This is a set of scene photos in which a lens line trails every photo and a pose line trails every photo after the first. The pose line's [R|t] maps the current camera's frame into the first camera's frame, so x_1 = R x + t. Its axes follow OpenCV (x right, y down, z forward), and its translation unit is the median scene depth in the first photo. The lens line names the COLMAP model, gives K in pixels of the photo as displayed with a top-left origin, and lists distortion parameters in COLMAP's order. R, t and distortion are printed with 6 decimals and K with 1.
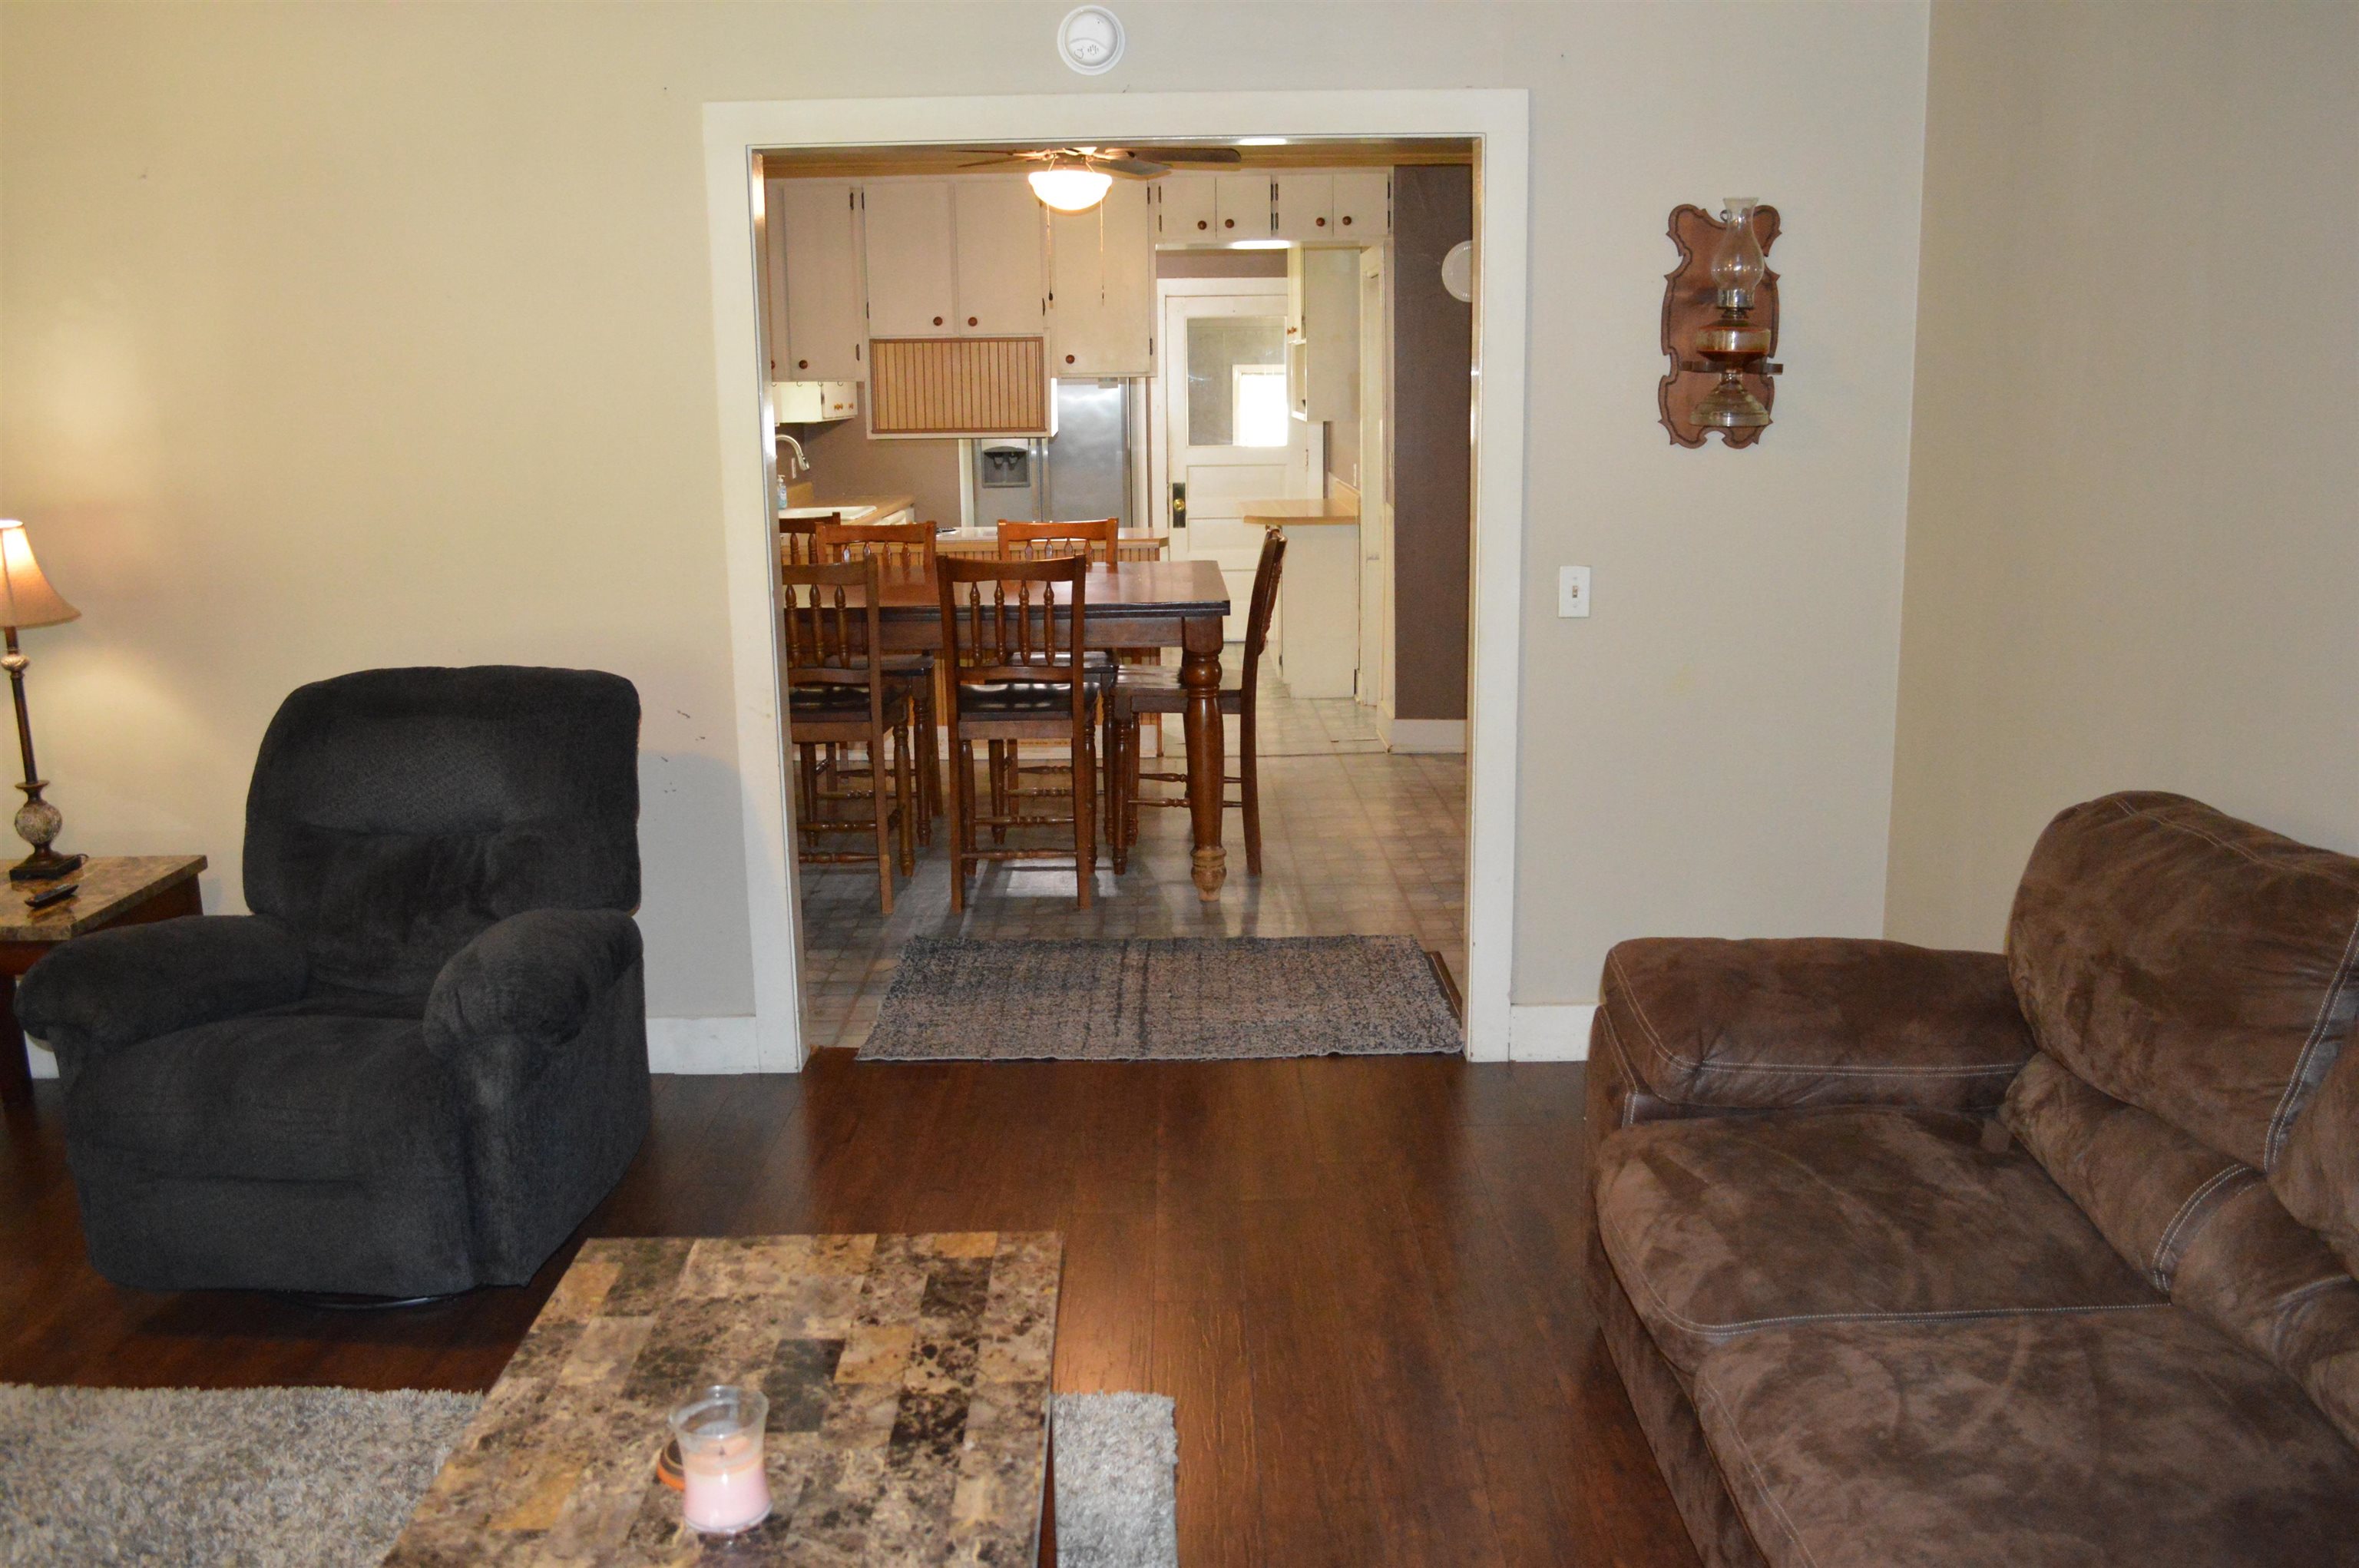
lens RADIAL K [[1879.9, 0, 1173.9], [0, 1879.9, 803.9], [0, 0, 1]] dist [-0.088644, 0.019378]
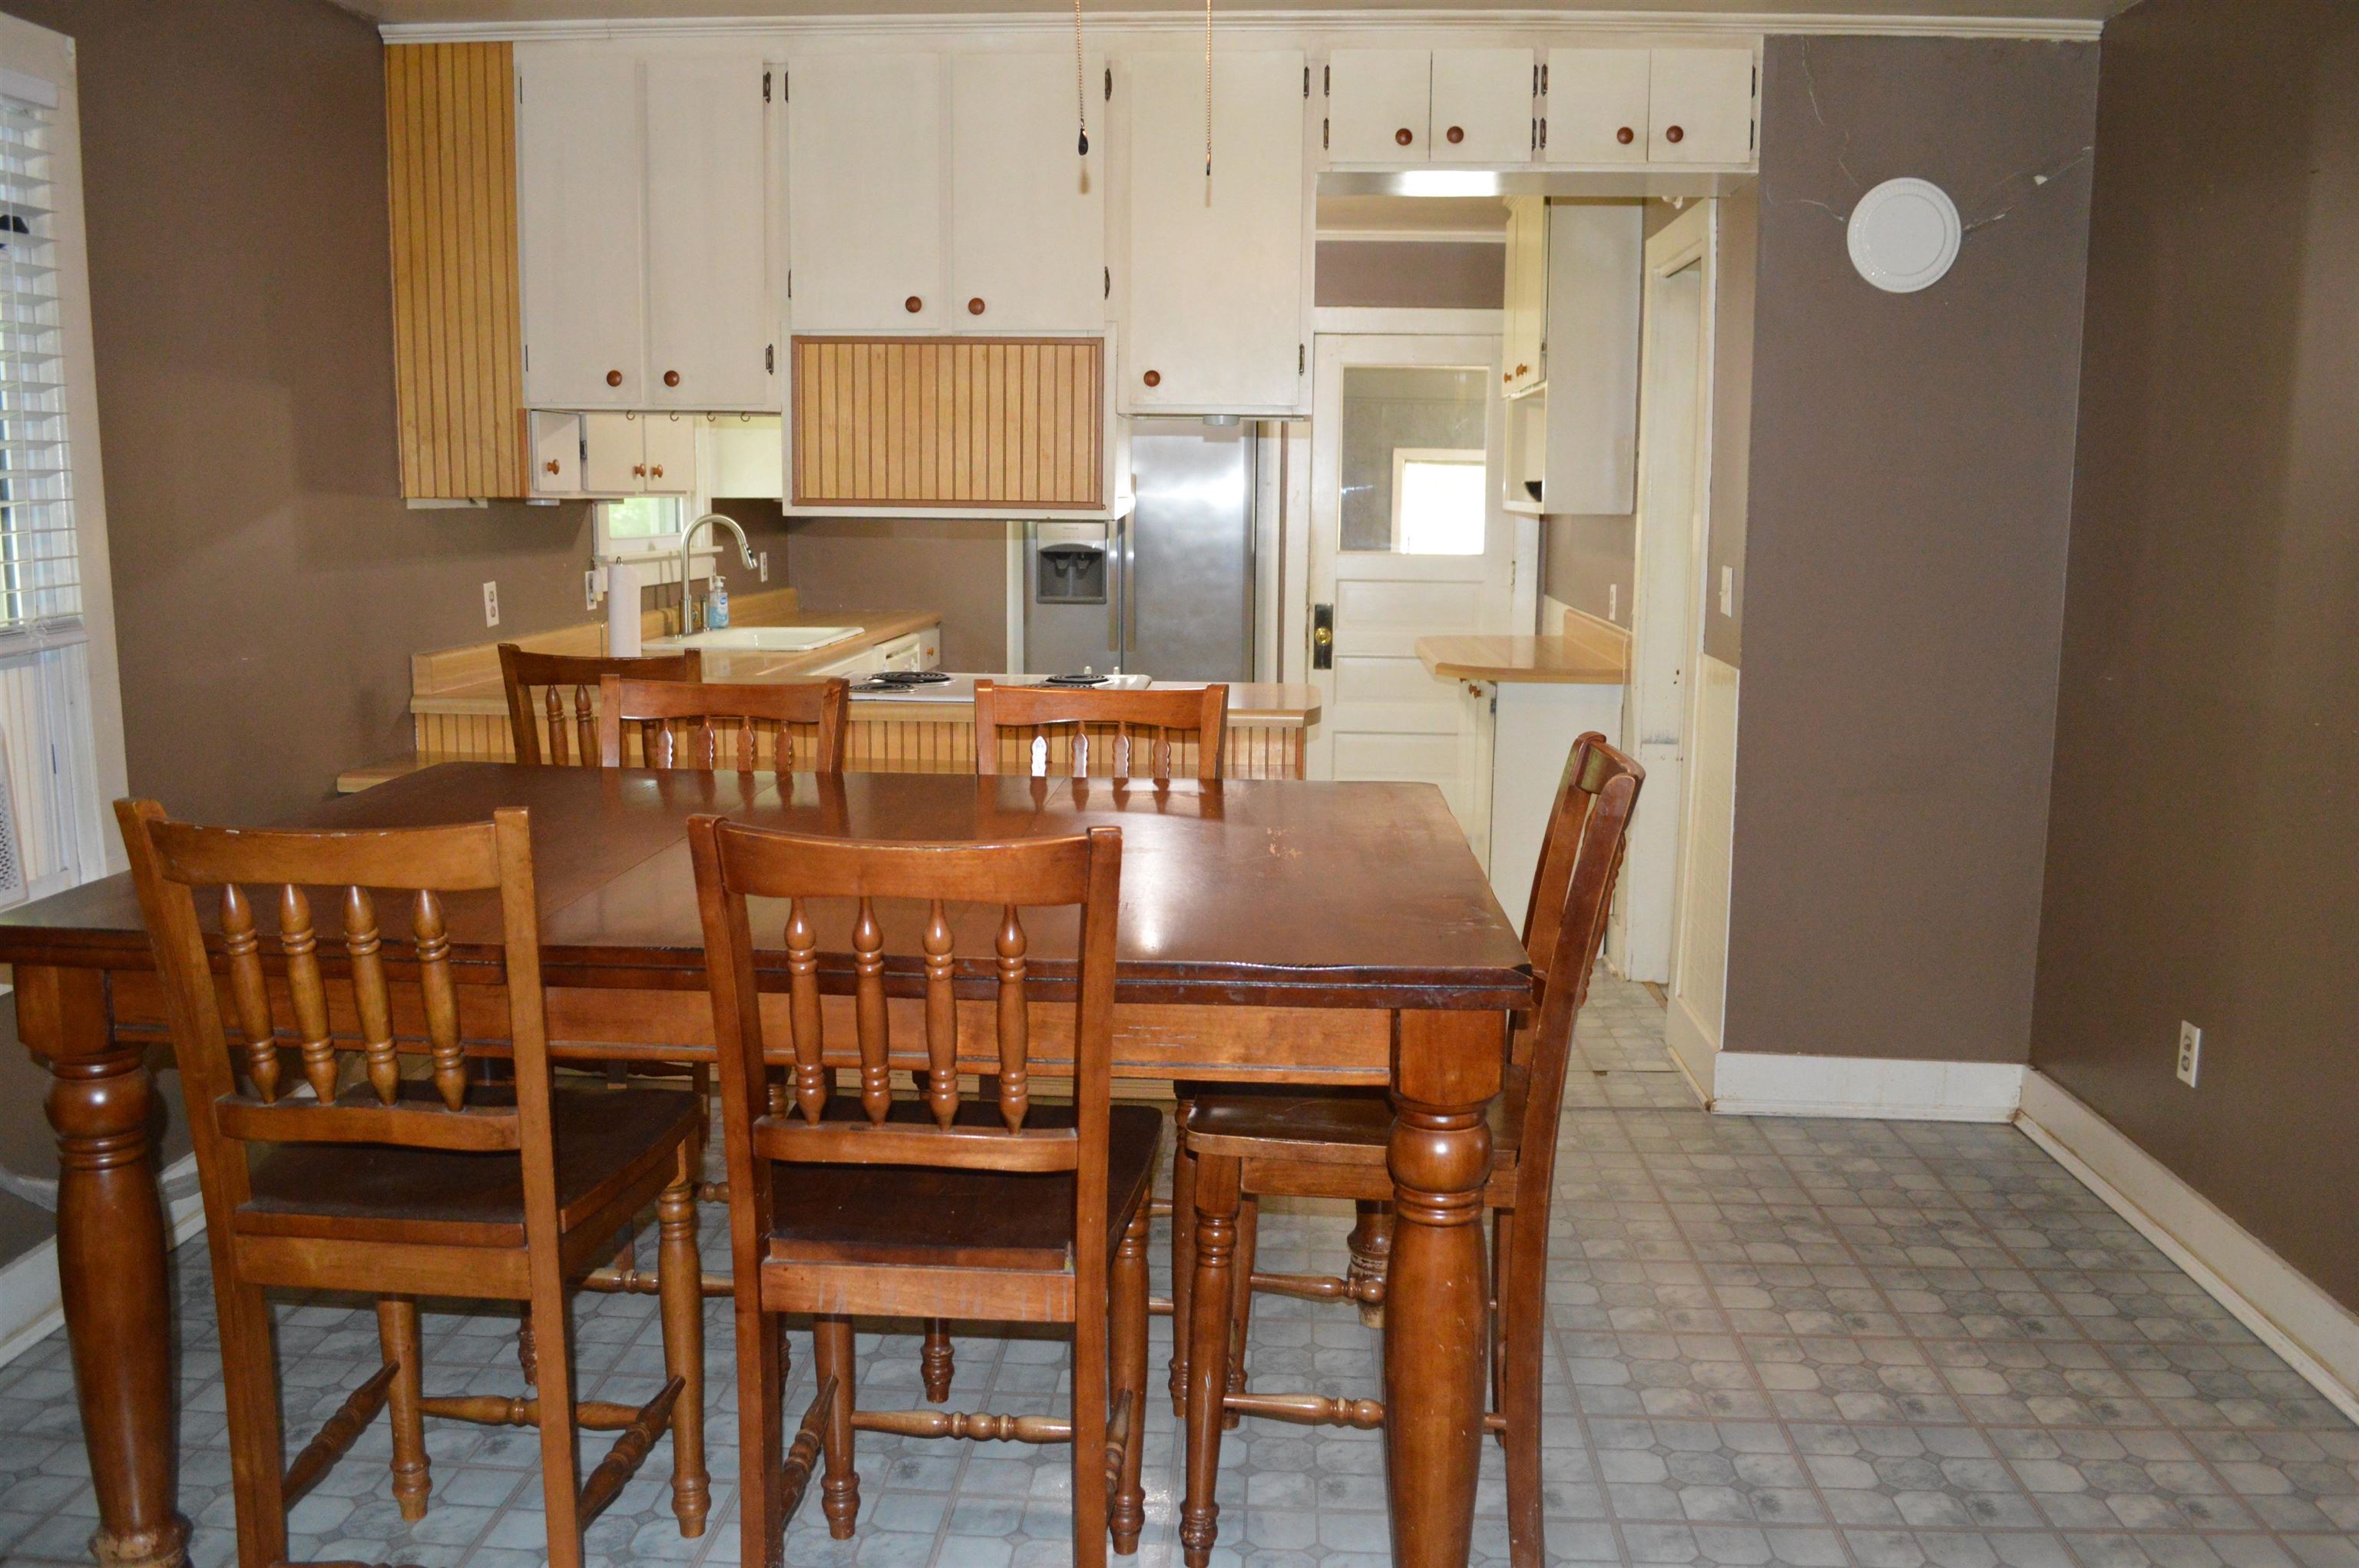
lens RADIAL K [[1879.9, 0, 1173.9], [0, 1879.9, 803.9], [0, 0, 1]] dist [-0.088644, 0.019378]
pose [[0.997574, 0.034367, -0.060535, -0.009272], [-0.037861, 0.997625, -0.057546, -0.065238], [0.058413, 0.059698, 0.996506, 0.364126]]
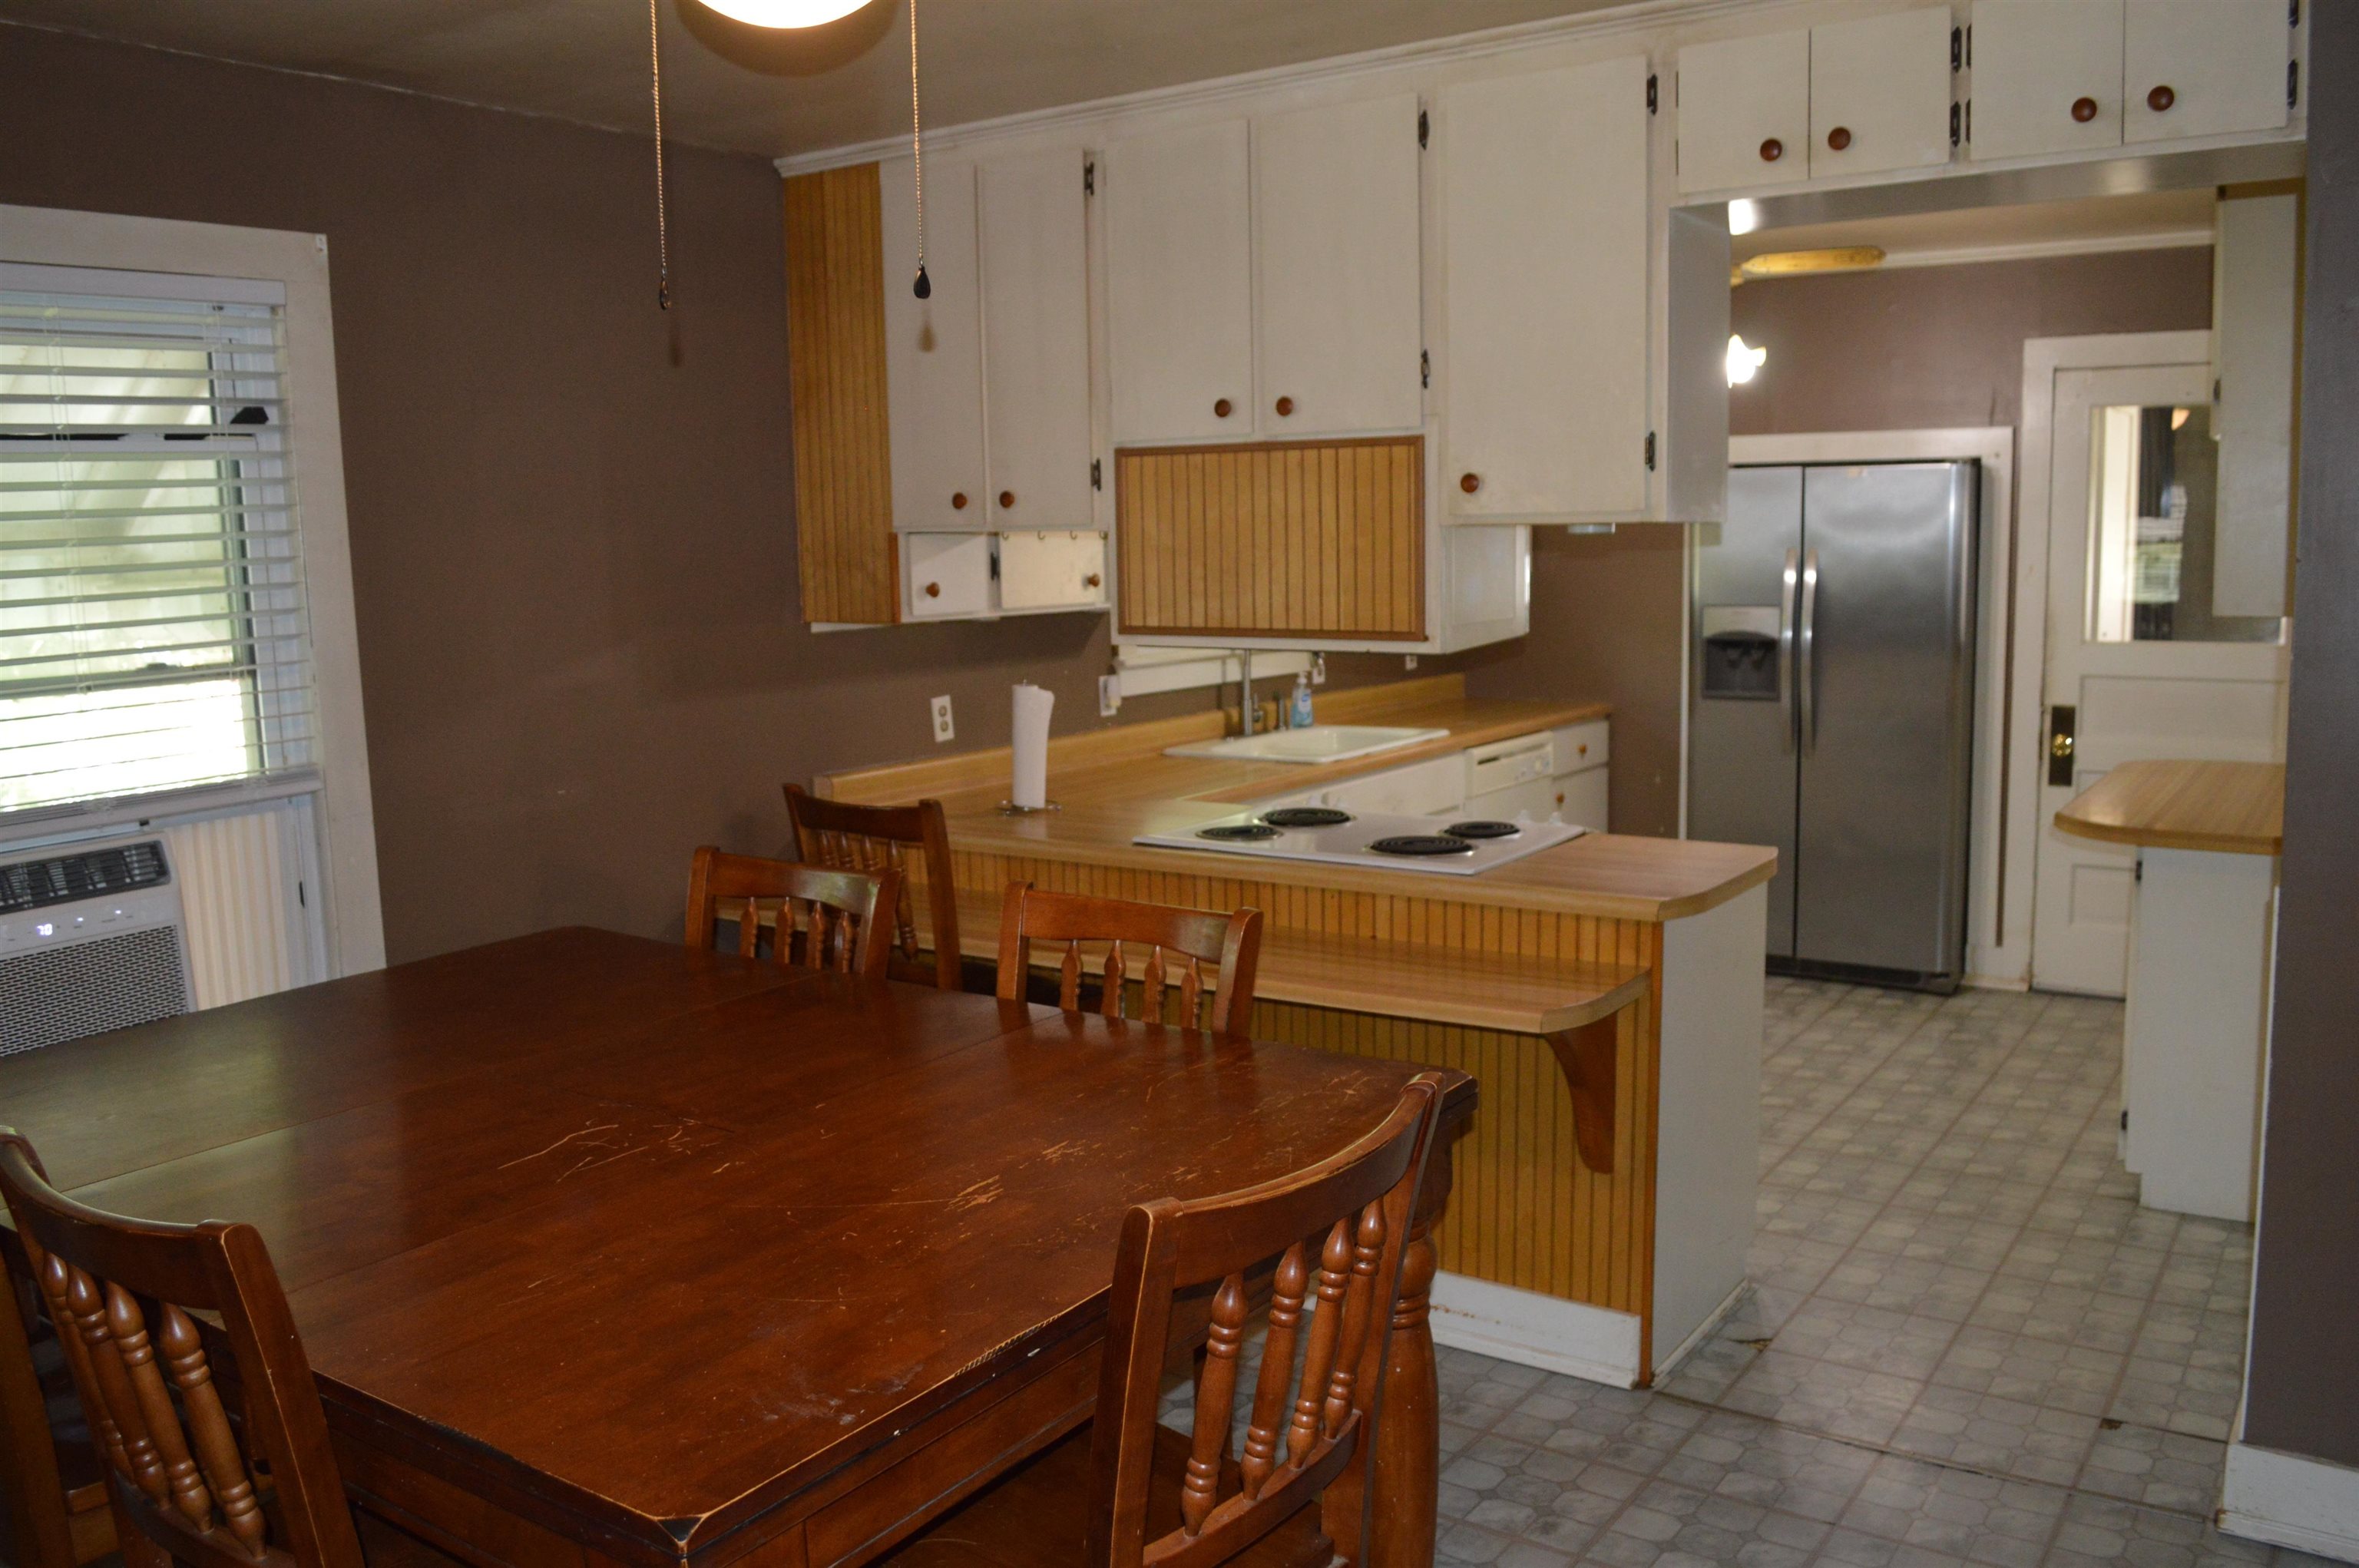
lens RADIAL K [[1879.9, 0, 1173.9], [0, 1879.9, 803.9], [0, 0, 1]] dist [-0.088644, 0.019378]
pose [[0.818479, 0.079380, -0.569026, 0.113619], [-0.116429, 0.992776, -0.028976, -0.110811], [0.562616, 0.089967, 0.821809, 0.472307]]
